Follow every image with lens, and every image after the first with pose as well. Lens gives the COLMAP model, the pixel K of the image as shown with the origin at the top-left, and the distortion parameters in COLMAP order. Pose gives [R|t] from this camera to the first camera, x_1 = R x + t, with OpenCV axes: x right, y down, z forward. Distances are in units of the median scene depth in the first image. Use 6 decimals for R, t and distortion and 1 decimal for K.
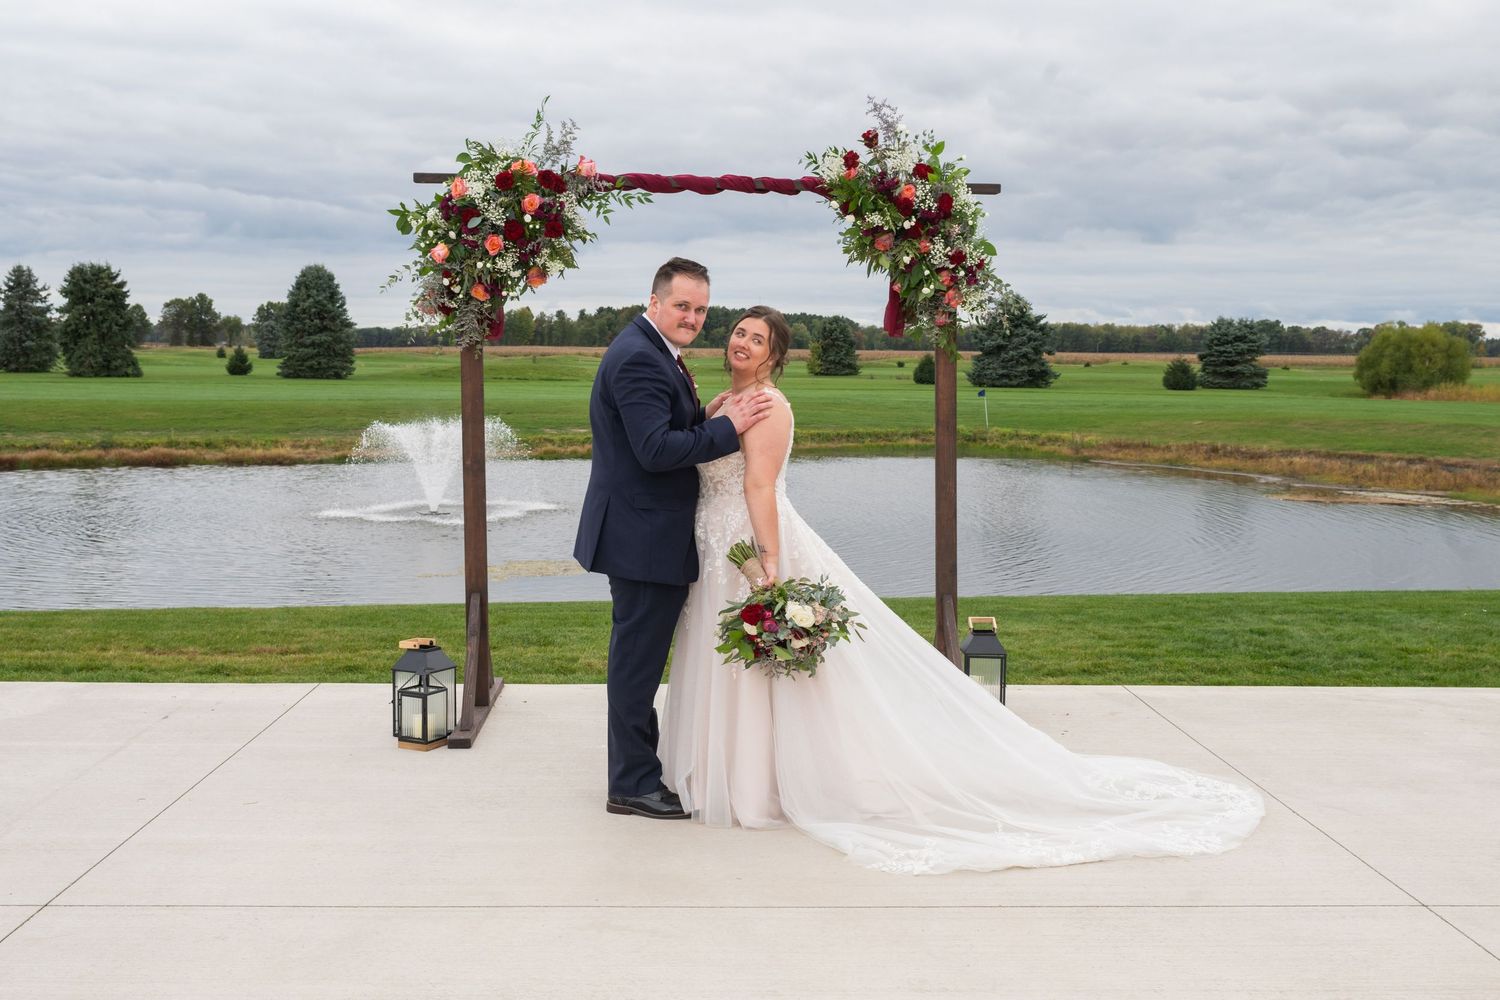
lens RADIAL K [[1645.7, 0, 751.2], [0, 1645.7, 515.1], [0, 0, 1]] dist [0.001052, -0.001419]
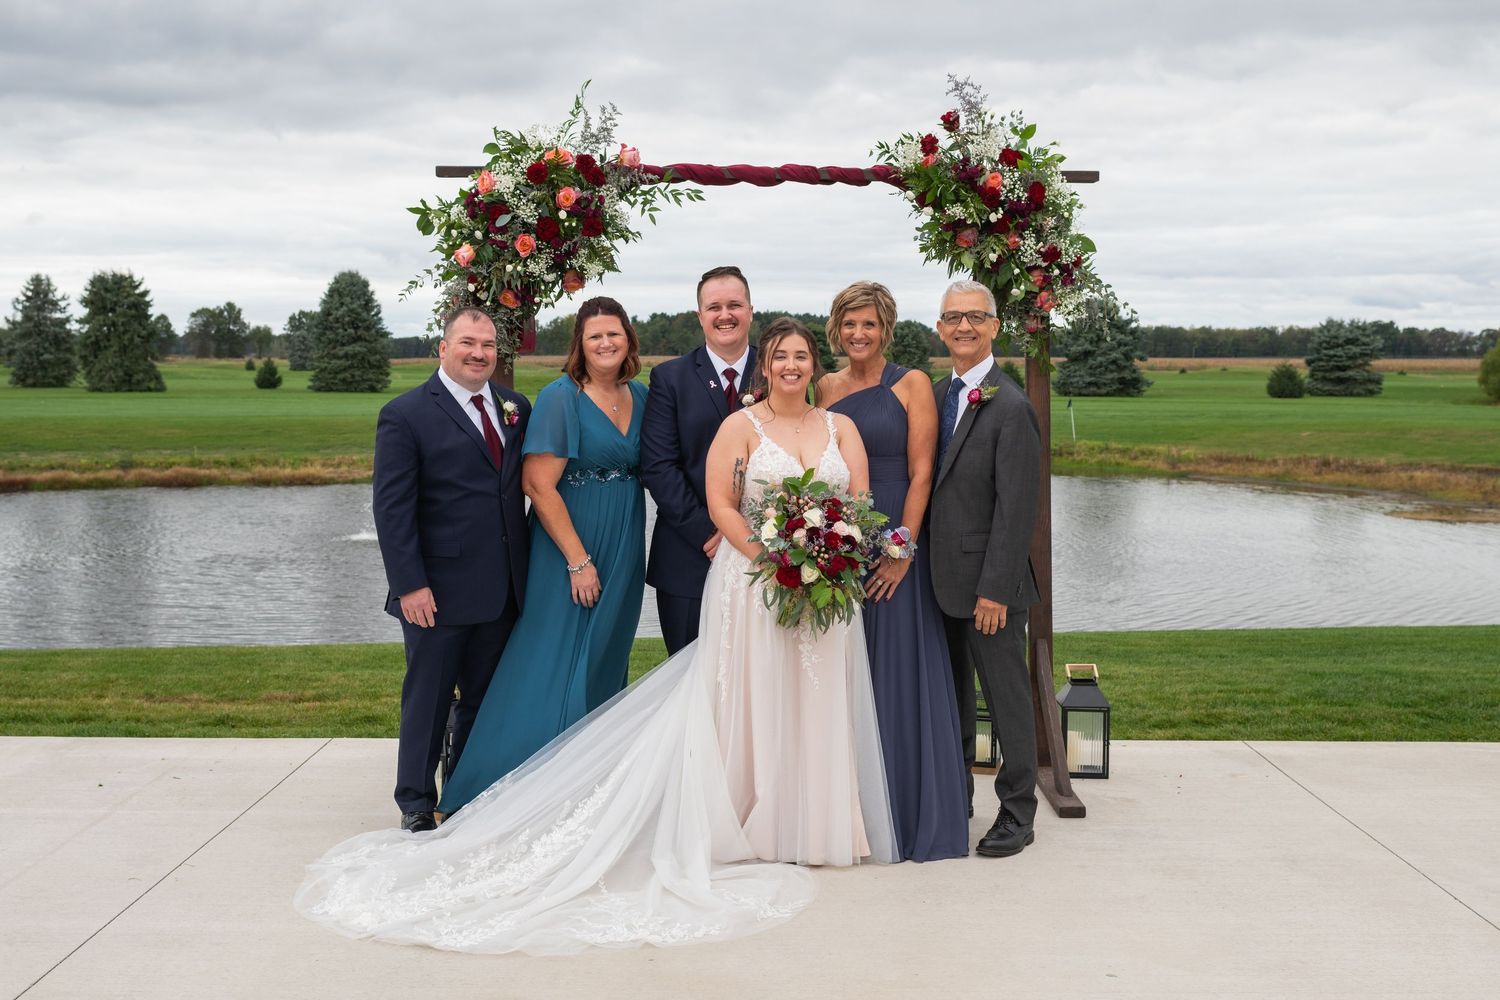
lens RADIAL K [[1771.6, 0, 748.6], [0, 1771.6, 482.3], [0, 0, 1]] dist [0.003656, -0.006917]
pose [[0.999251, -0.004853, -0.038389, -0.000018], [0.003708, 0.999548, -0.029836, -0.006383], [0.038517, 0.029671, 0.998817, 0.046061]]
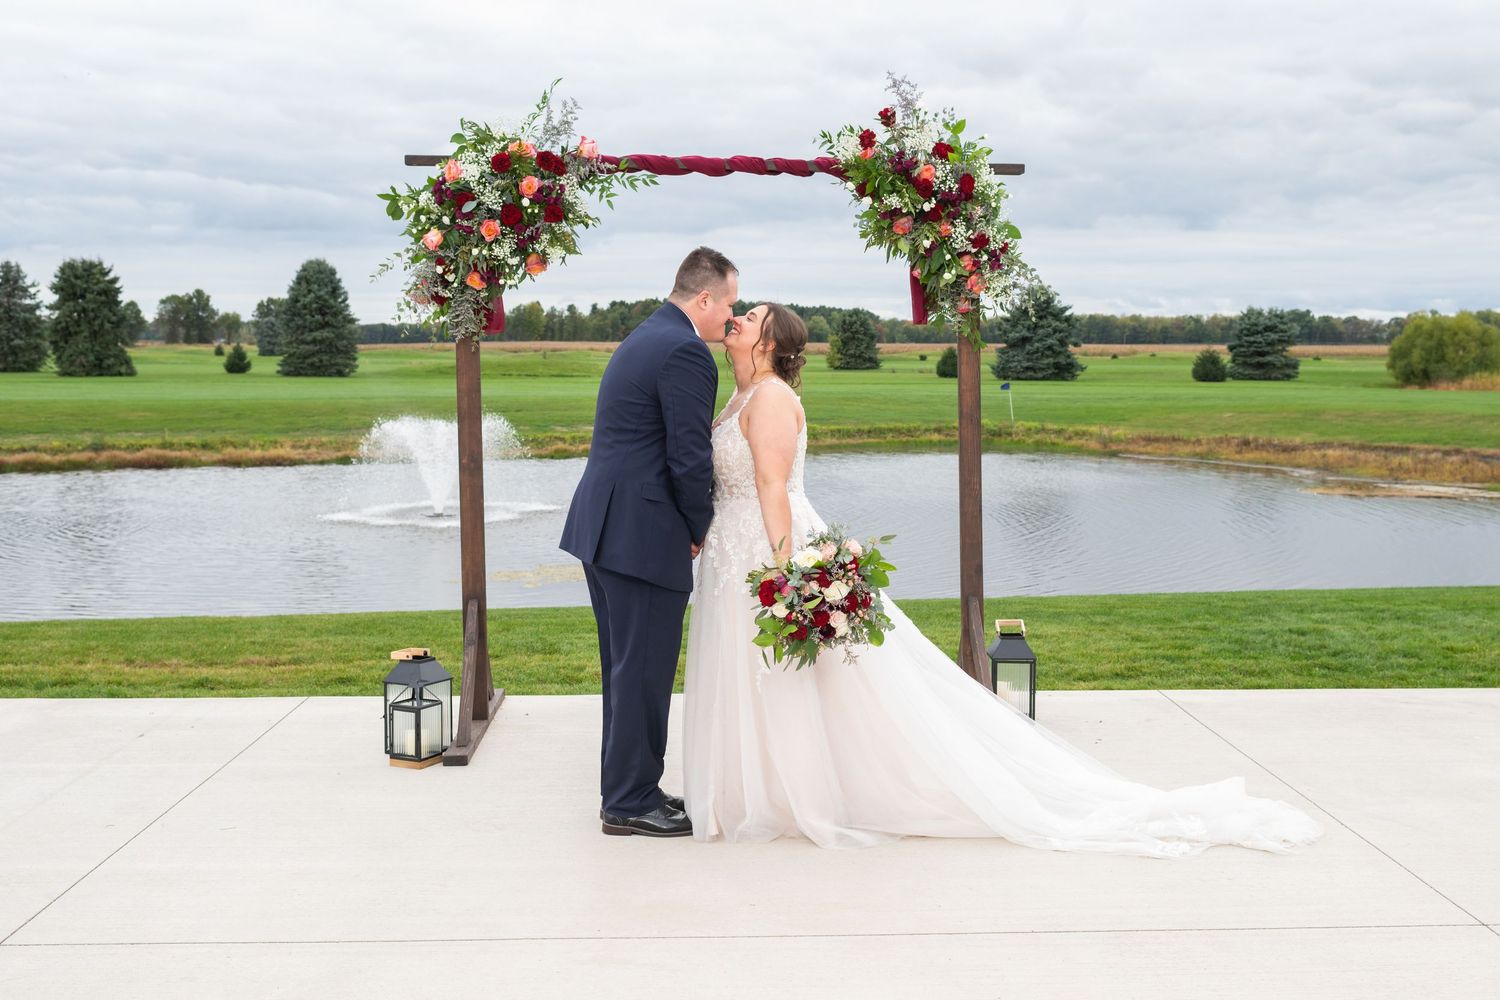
lens RADIAL K [[1694.4, 0, 802.4], [0, 1694.4, 481.6], [0, 0, 1]] dist [0.003007, -0.006821]
pose [[0.999790, -0.008310, 0.018738, 0.002813], [0.008666, 0.999782, -0.019019, 0.000001], [-0.018575, 0.019177, 0.999644, 0.022735]]
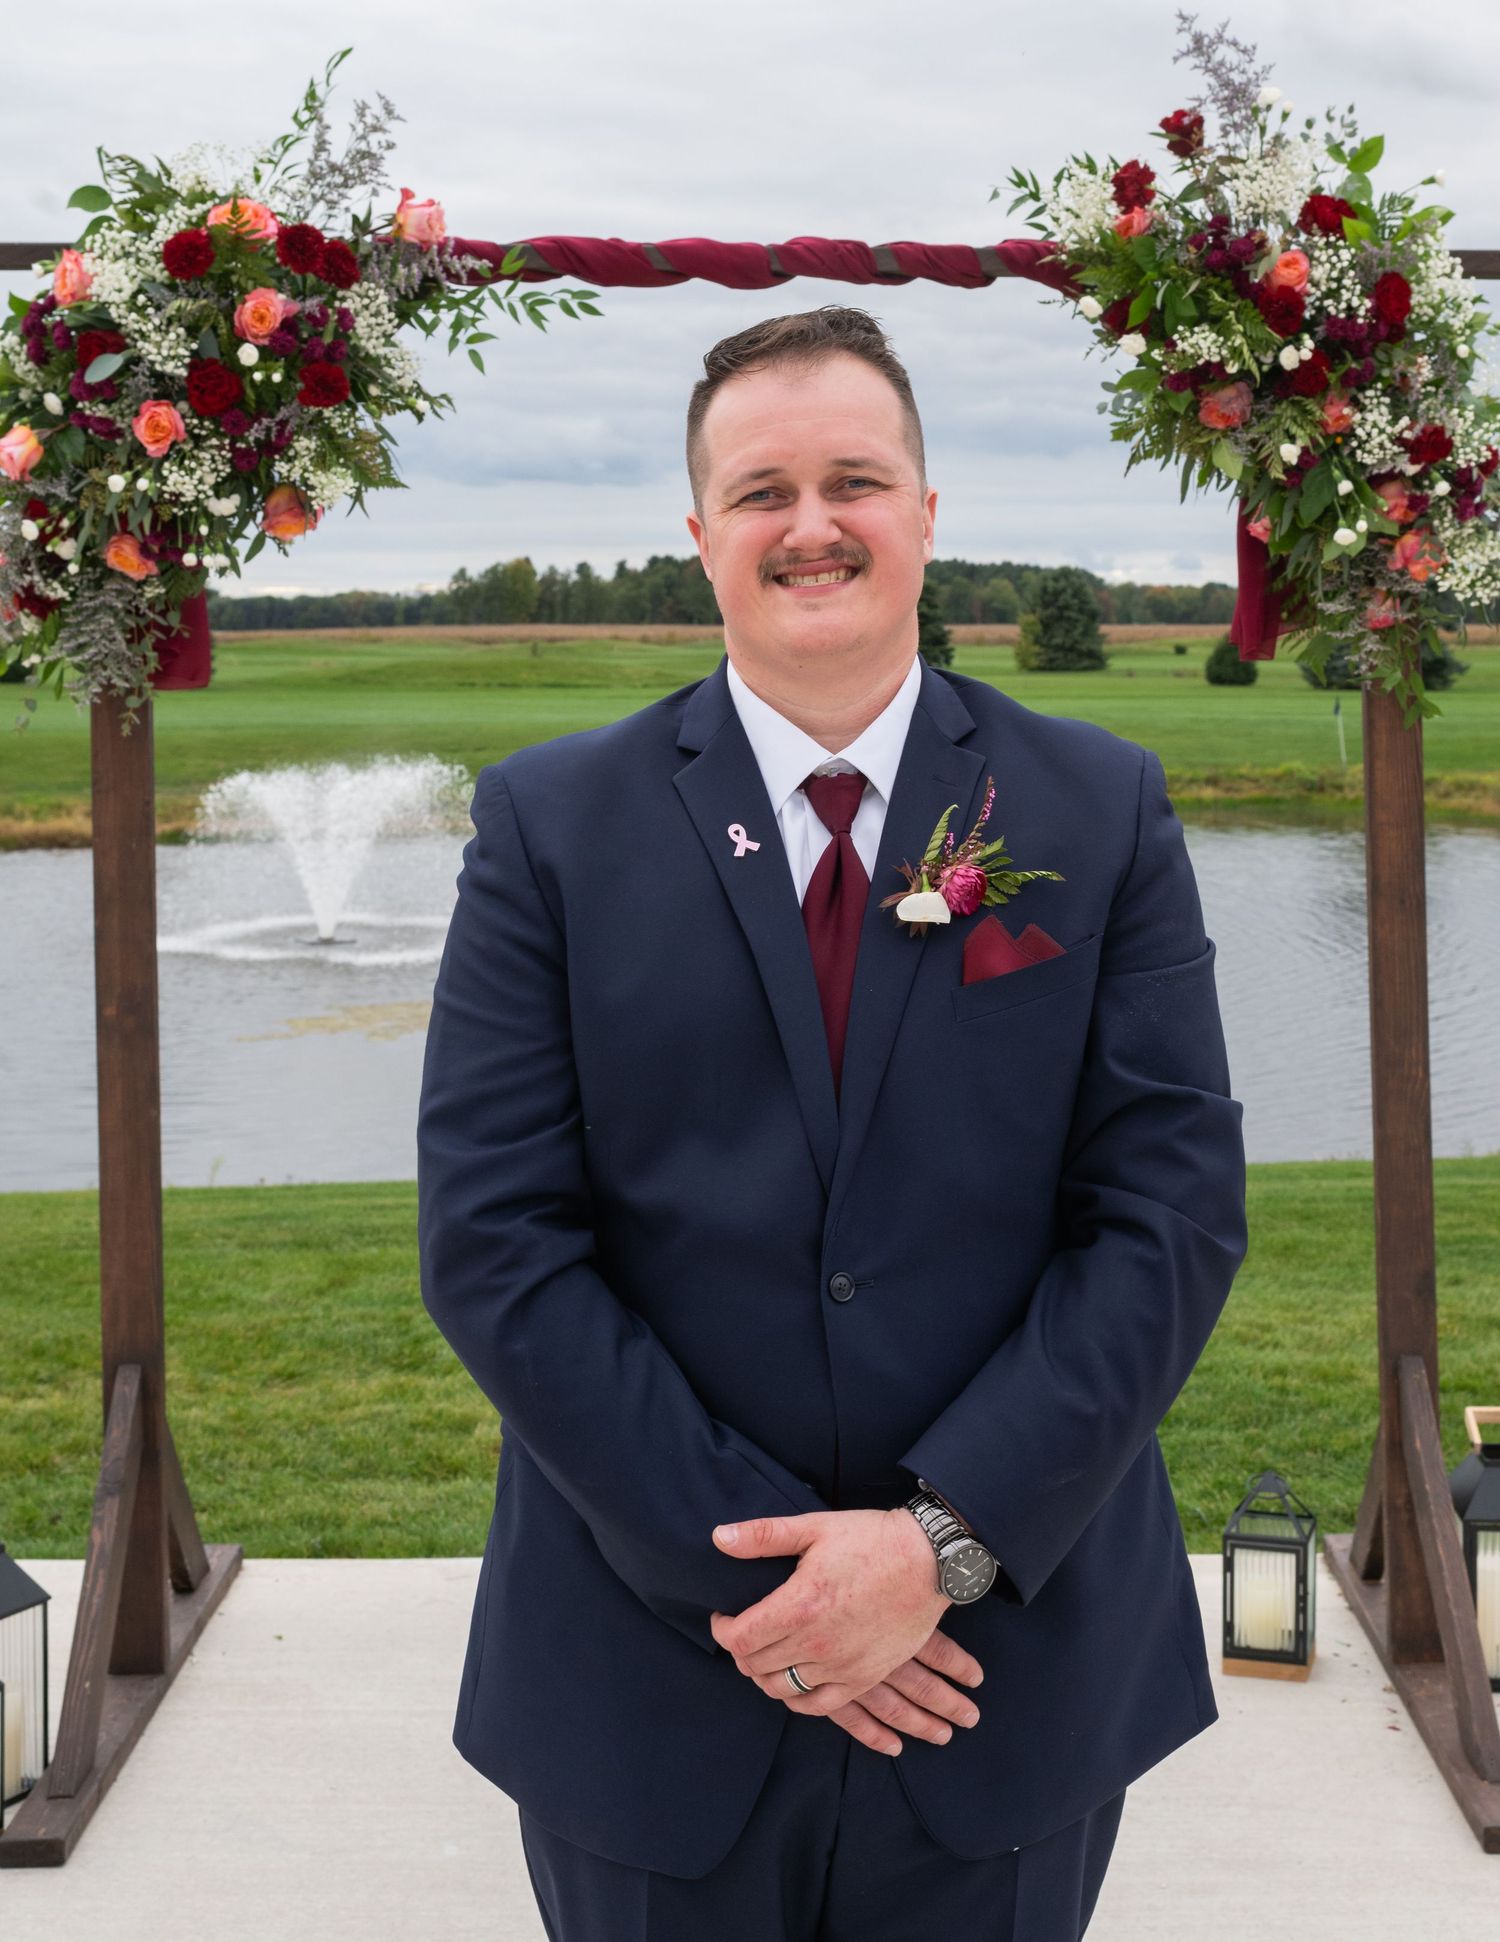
lens RADIAL K [[2794.7, 0, 835.8], [0, 2794.7, 672.3], [0, 0, 1]] dist [0.014769, 0.013687]
pose [[0.999480, -0.011519, -0.030113, 0.010074], [0.009005, 0.996566, -0.082315, -0.047707], [0.030957, 0.082001, 0.996151, 0.322865]]
